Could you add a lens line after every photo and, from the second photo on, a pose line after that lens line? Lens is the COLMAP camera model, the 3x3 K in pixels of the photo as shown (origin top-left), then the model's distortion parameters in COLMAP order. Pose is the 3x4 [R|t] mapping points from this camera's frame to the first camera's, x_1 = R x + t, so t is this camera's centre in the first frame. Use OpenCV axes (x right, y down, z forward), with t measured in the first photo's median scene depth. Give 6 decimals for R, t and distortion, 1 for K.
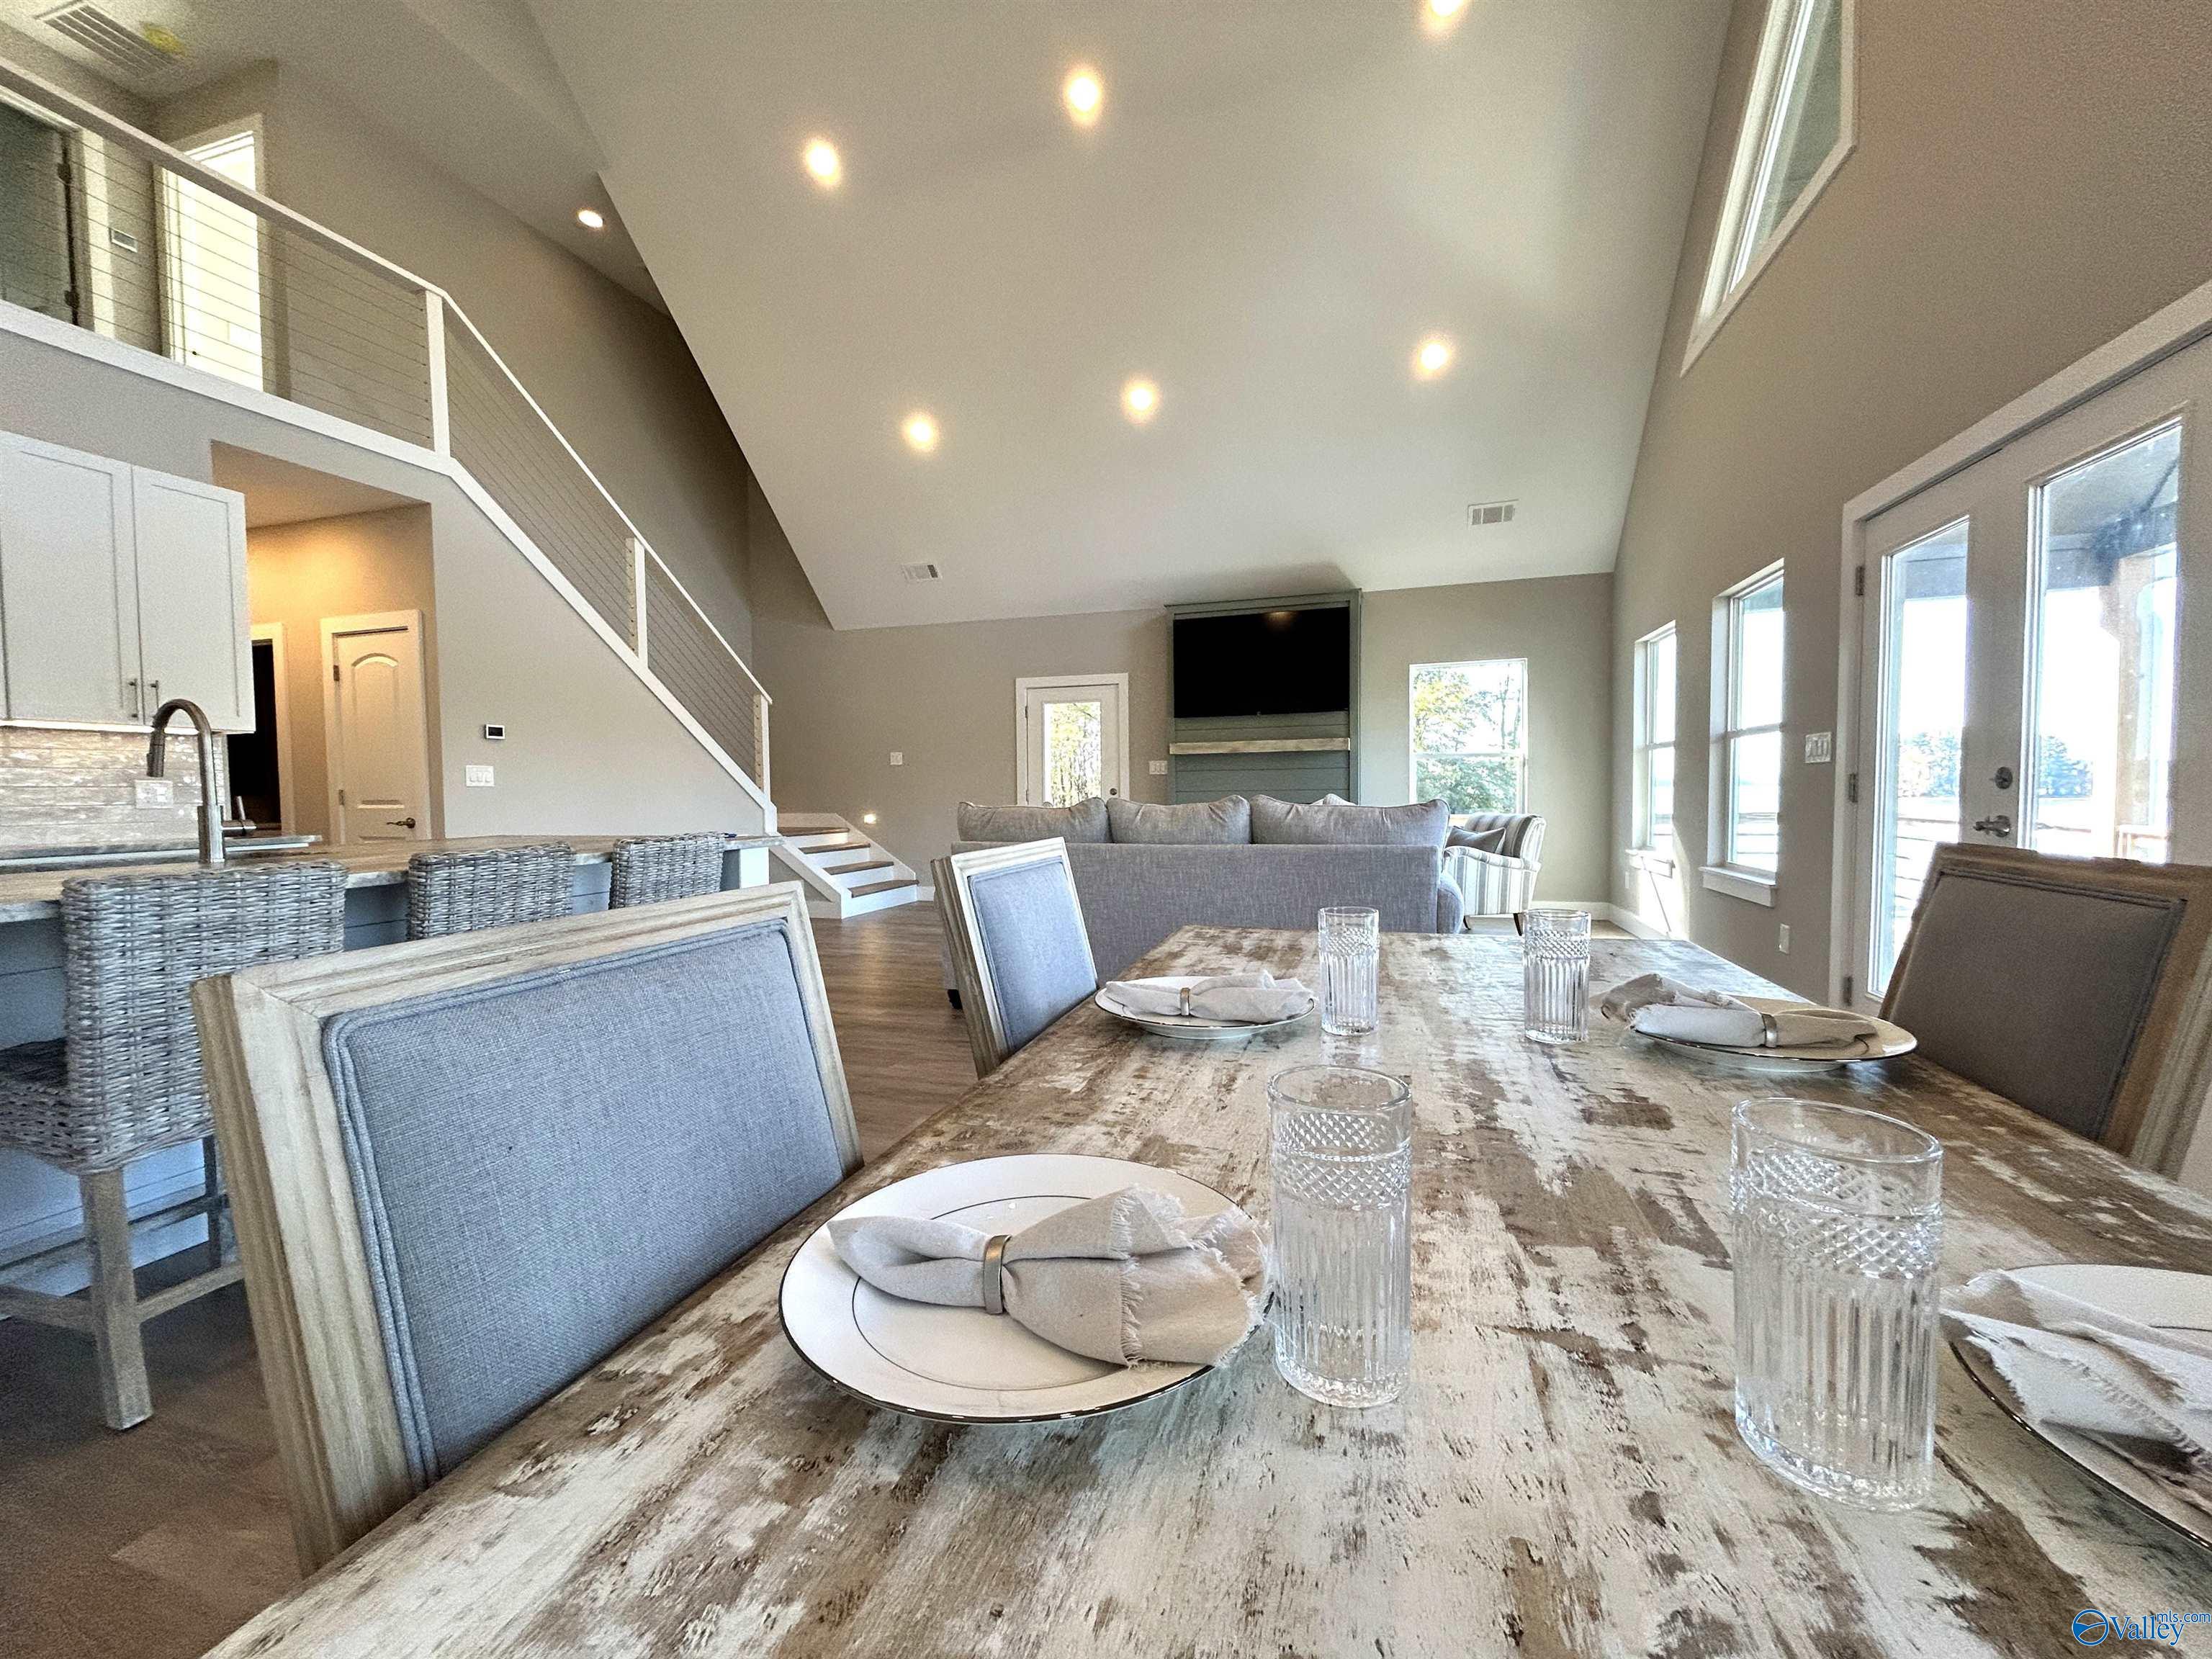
lens RADIAL K [[890.3, 0, 1097.7], [0, 890.3, 824.7], [0, 0, 1]] dist [-0.000058, 0.000094]
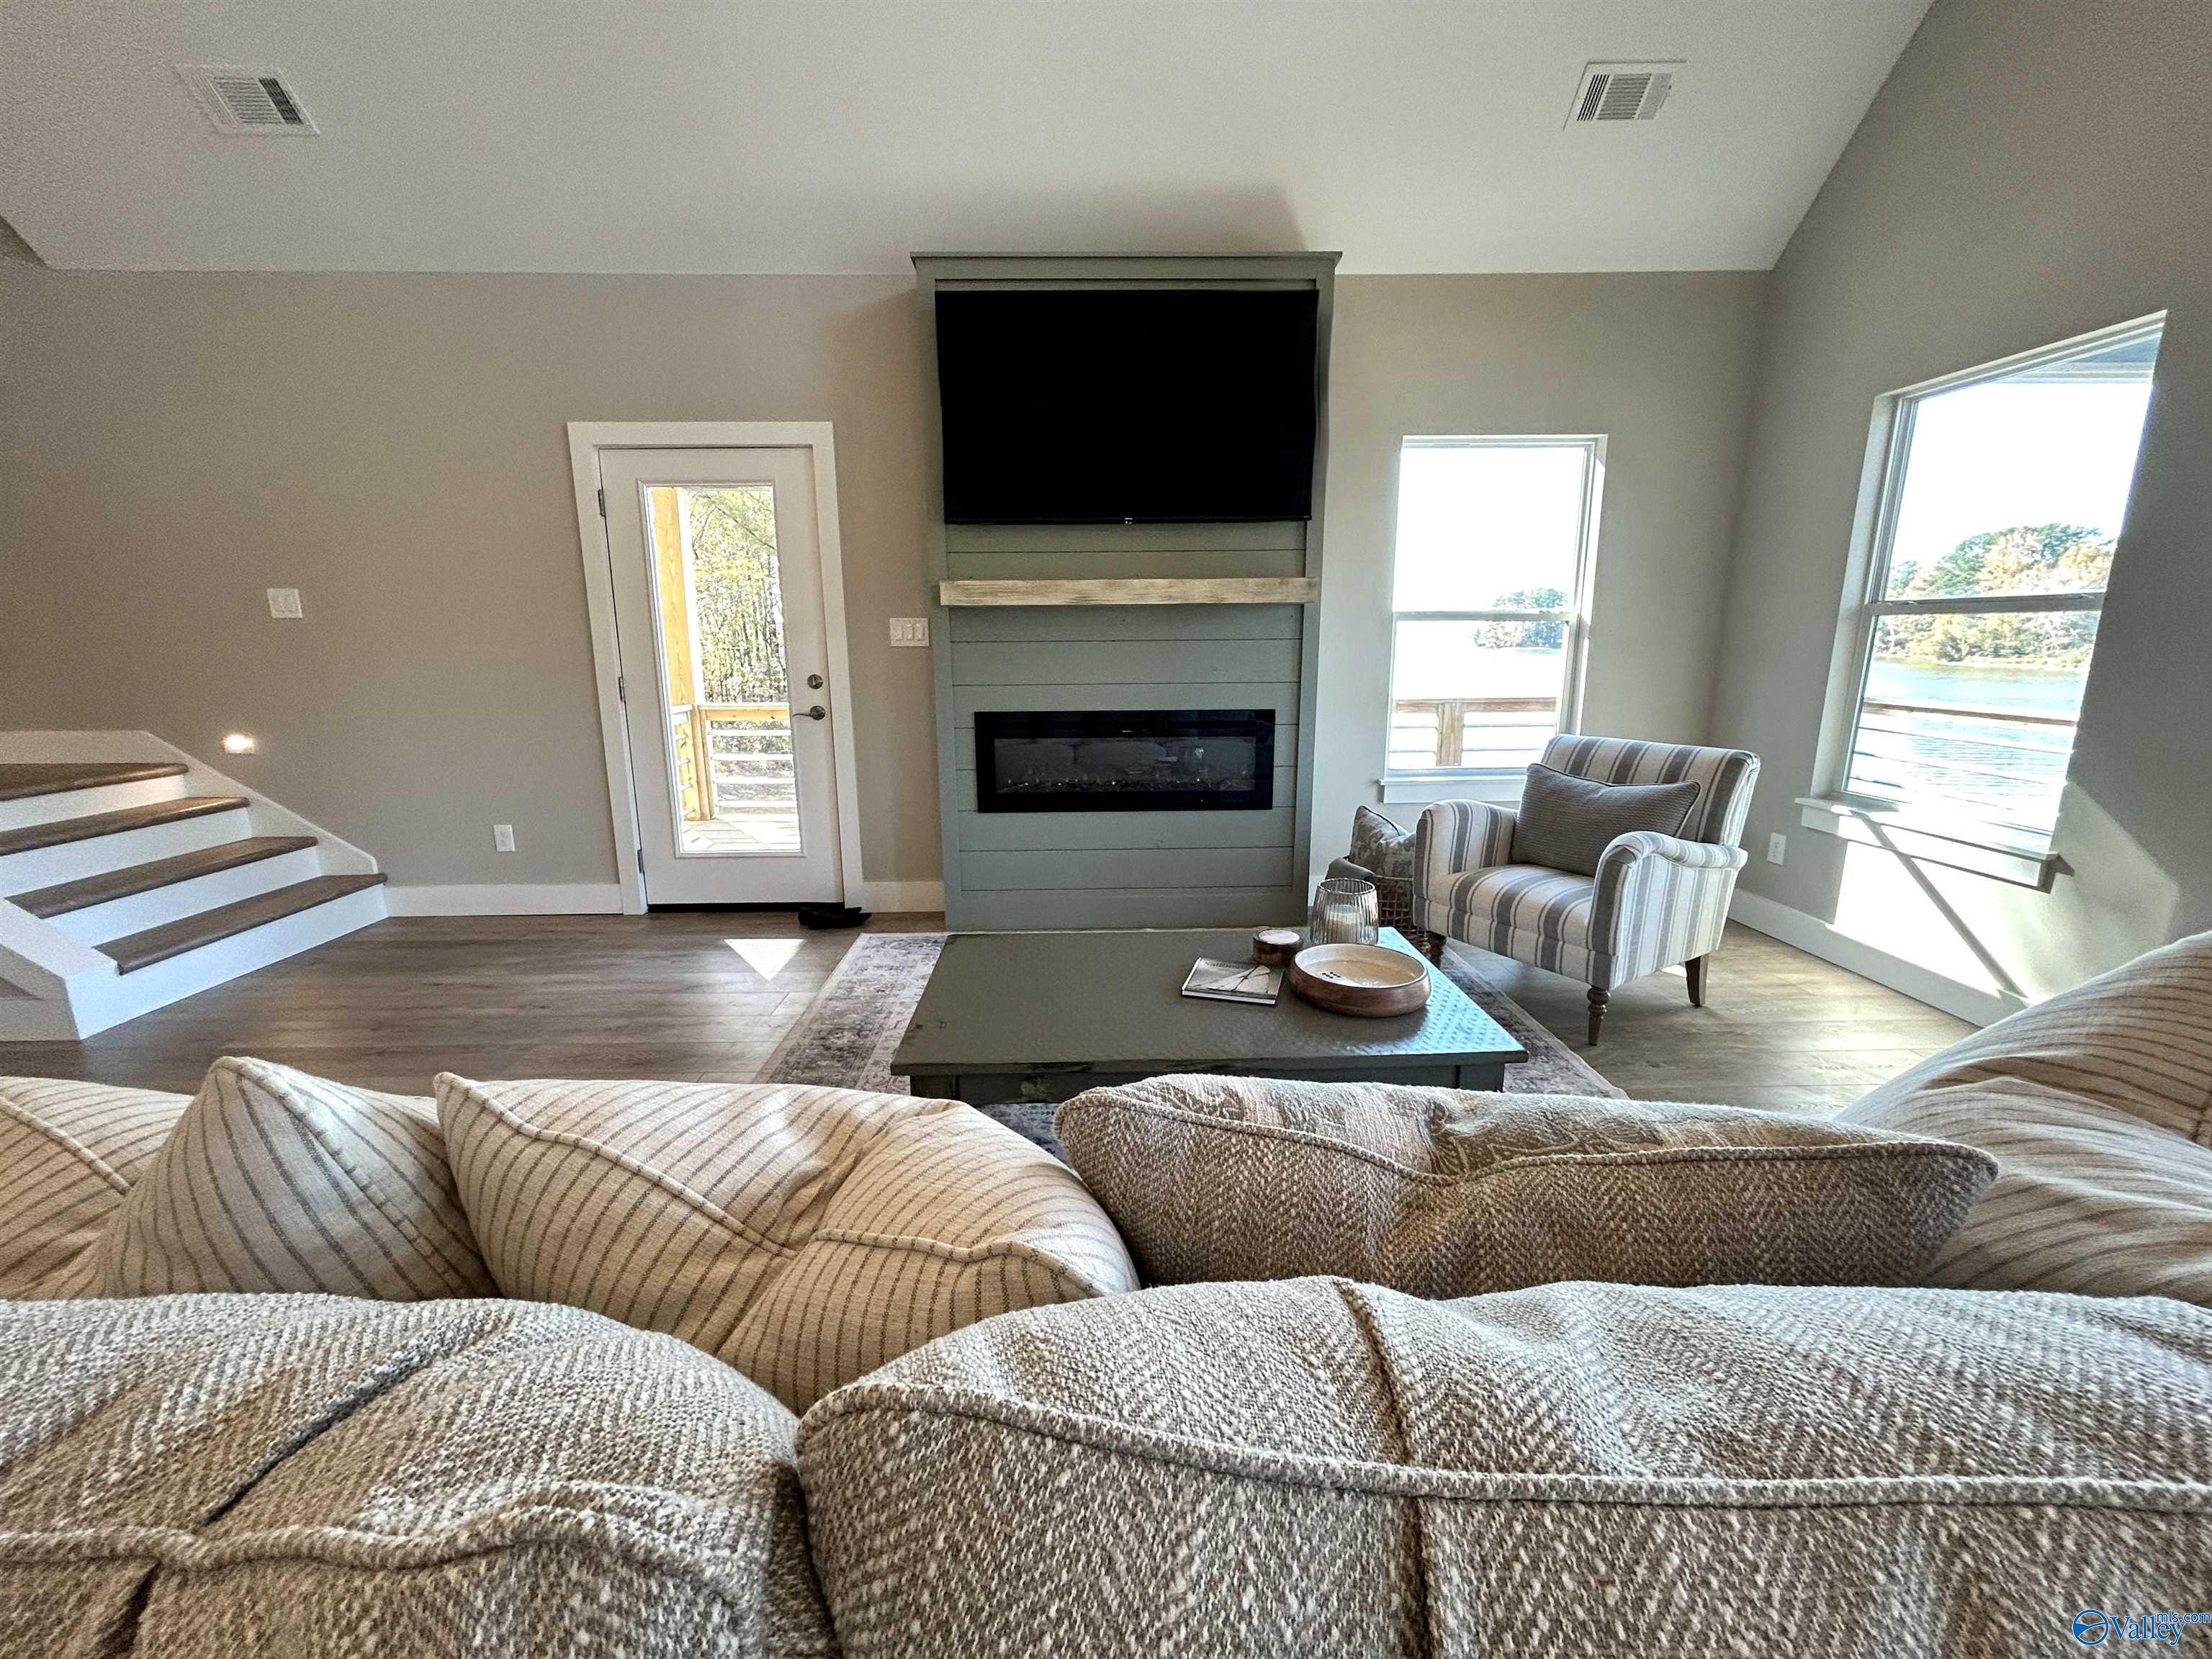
lens RADIAL K [[890.3, 0, 1109.0], [0, 890.3, 822.5], [0, 0, 1]] dist [-0.000058, 0.000094]
pose [[0.945257, -0.061662, 0.320448, 0.023951], [0.008926, 0.986504, 0.163495, -0.112436], [-0.326204, -0.151685, 0.933050, 1.377960]]
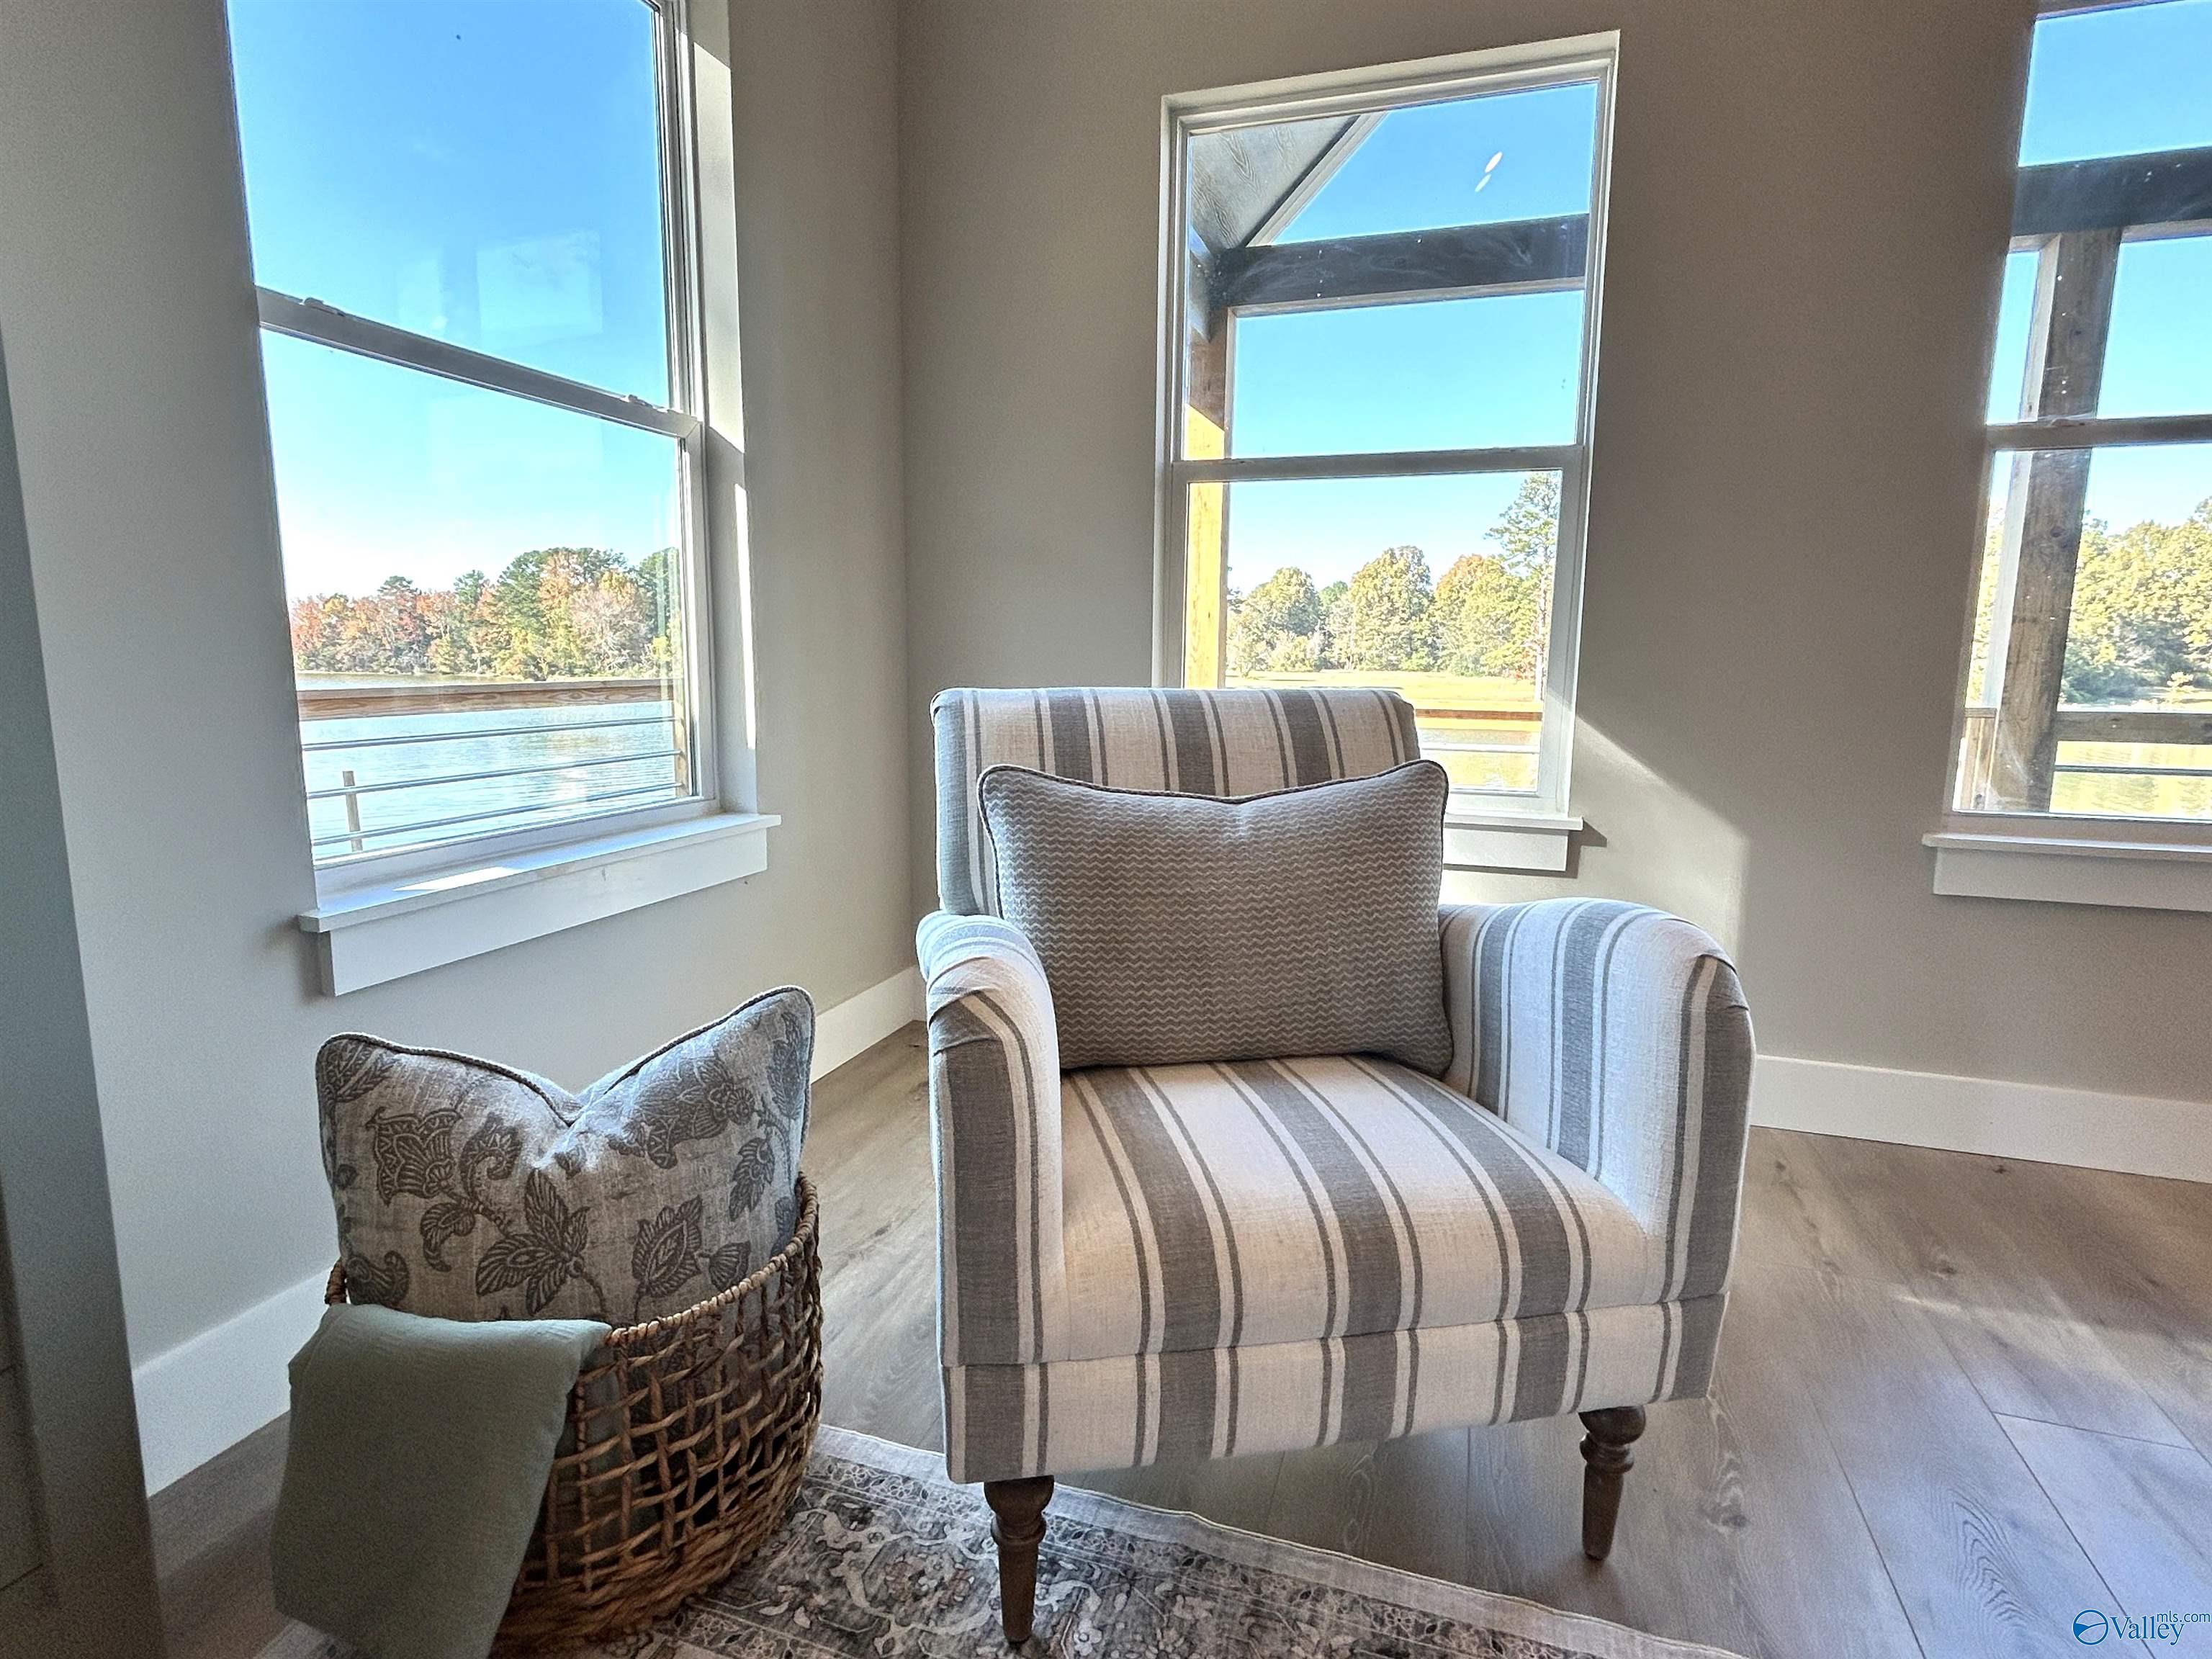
lens RADIAL K [[1142.6, 0, 1090.9], [0, 1142.6, 816.6], [0, 0, 1]] dist [-0.002980, 0.000264]
pose [[0.031132, -0.126937, 0.991422, 0.434373], [0.030043, 0.991574, 0.126013, -0.034830], [-0.999064, 0.025863, 0.034684, 2.228274]]
